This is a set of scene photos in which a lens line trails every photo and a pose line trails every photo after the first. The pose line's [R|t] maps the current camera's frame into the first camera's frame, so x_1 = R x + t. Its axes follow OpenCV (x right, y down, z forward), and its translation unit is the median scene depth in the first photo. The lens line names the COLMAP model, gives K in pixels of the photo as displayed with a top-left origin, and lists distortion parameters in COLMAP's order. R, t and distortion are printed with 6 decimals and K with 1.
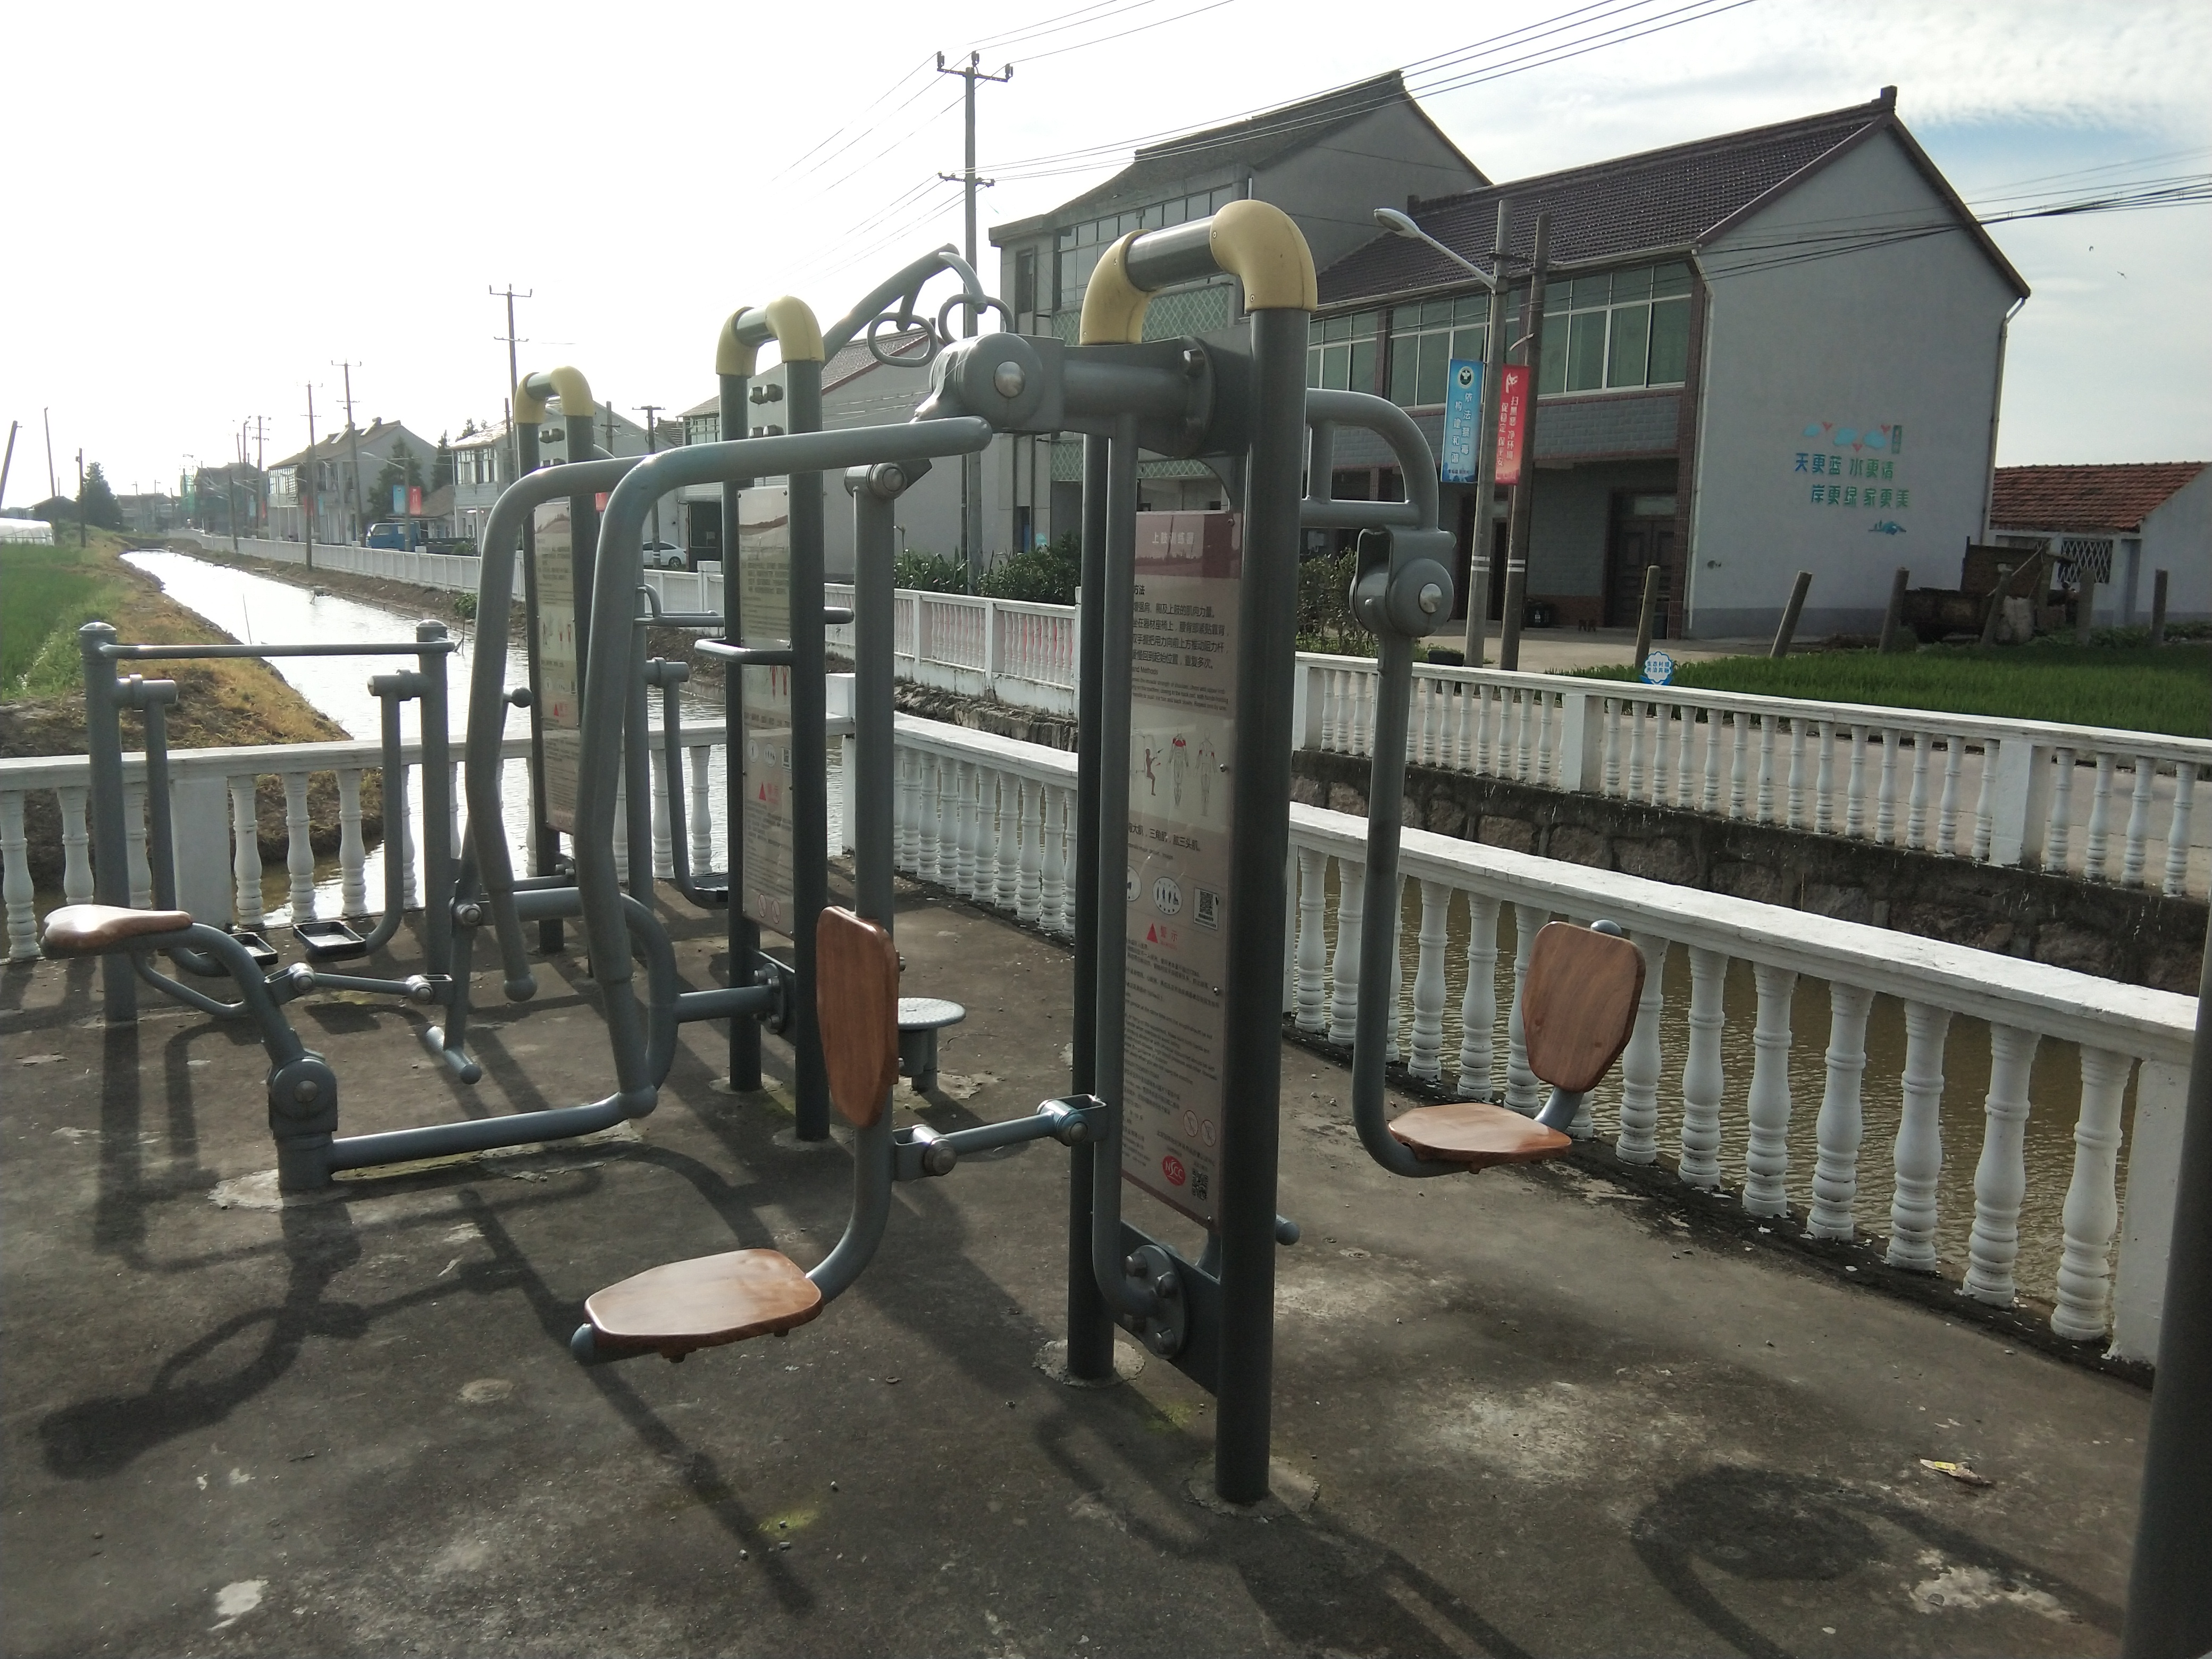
lens RADIAL K [[1810.0, 0, 1118.6], [0, 1810.0, 813.2], [0, 0, 1]] dist [0.153465, -0.252767]
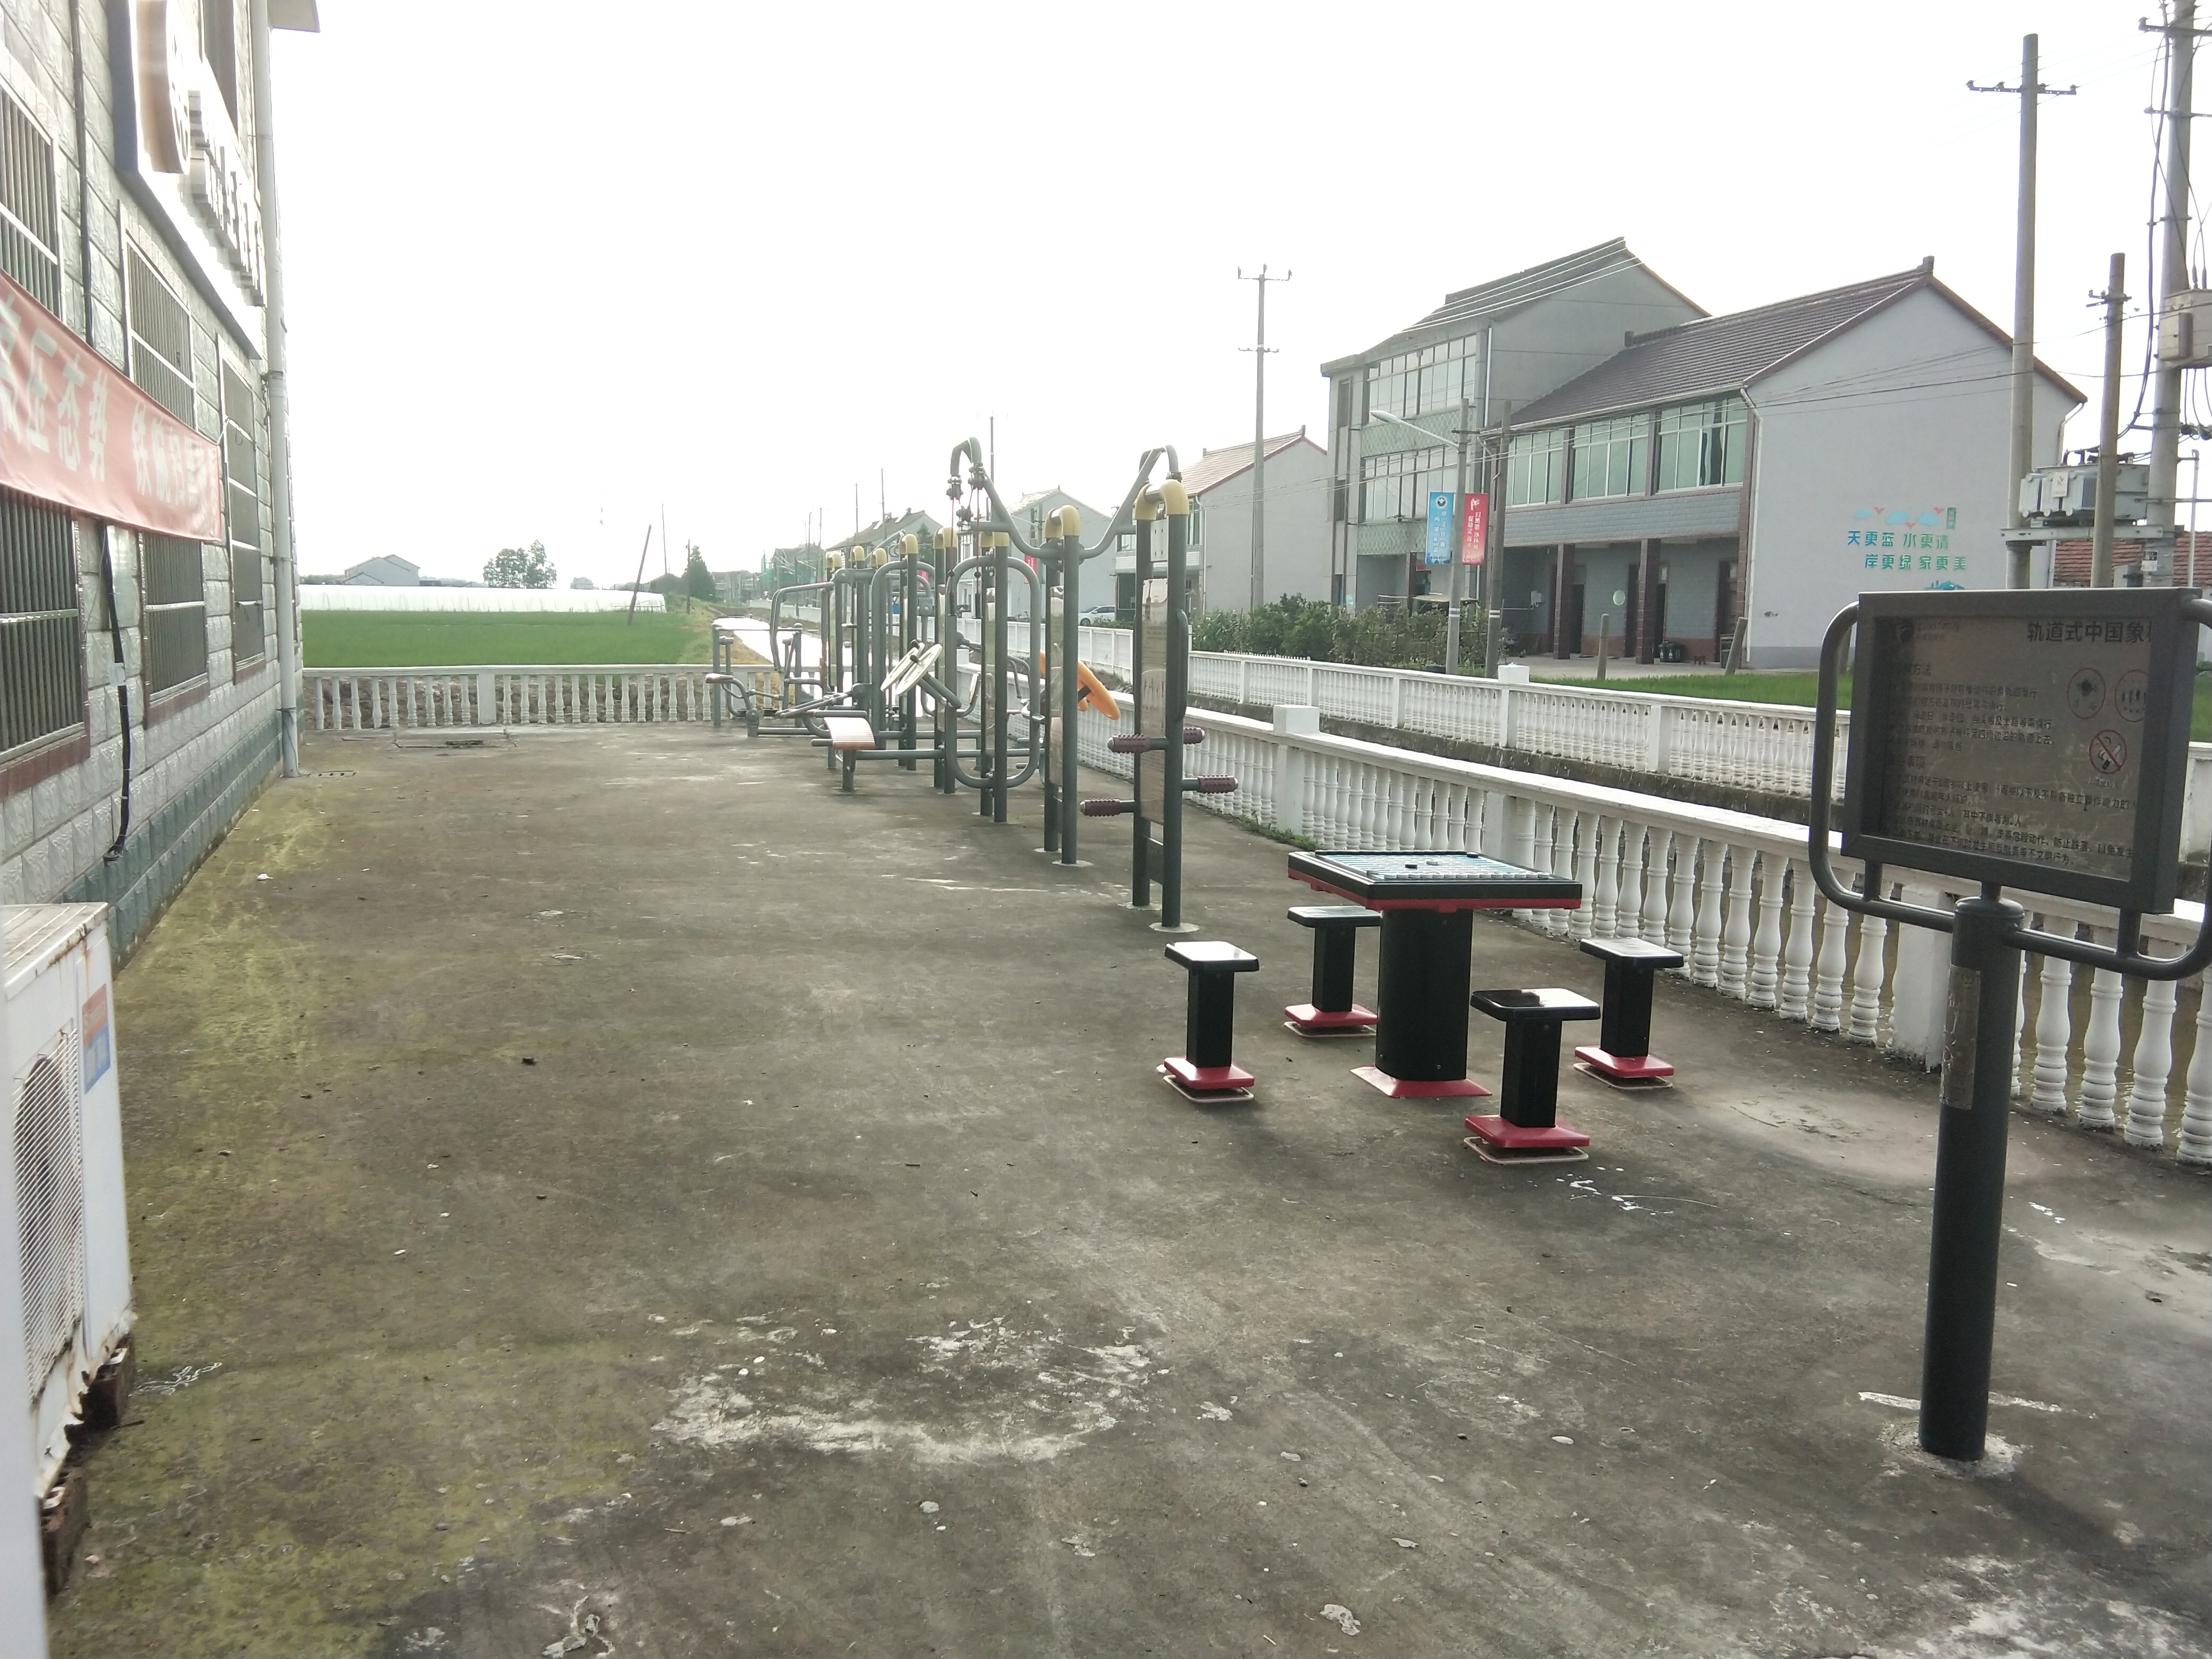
lens RADIAL K [[1810.0, 0, 1118.6], [0, 1810.0, 813.2], [0, 0, 1]] dist [0.153465, -0.252767]
pose [[0.963172, 0.024584, -0.267760, 0.176384], [-0.033519, 0.999022, -0.028852, 0.051929], [0.266789, 0.036765, 0.963054, -0.335276]]
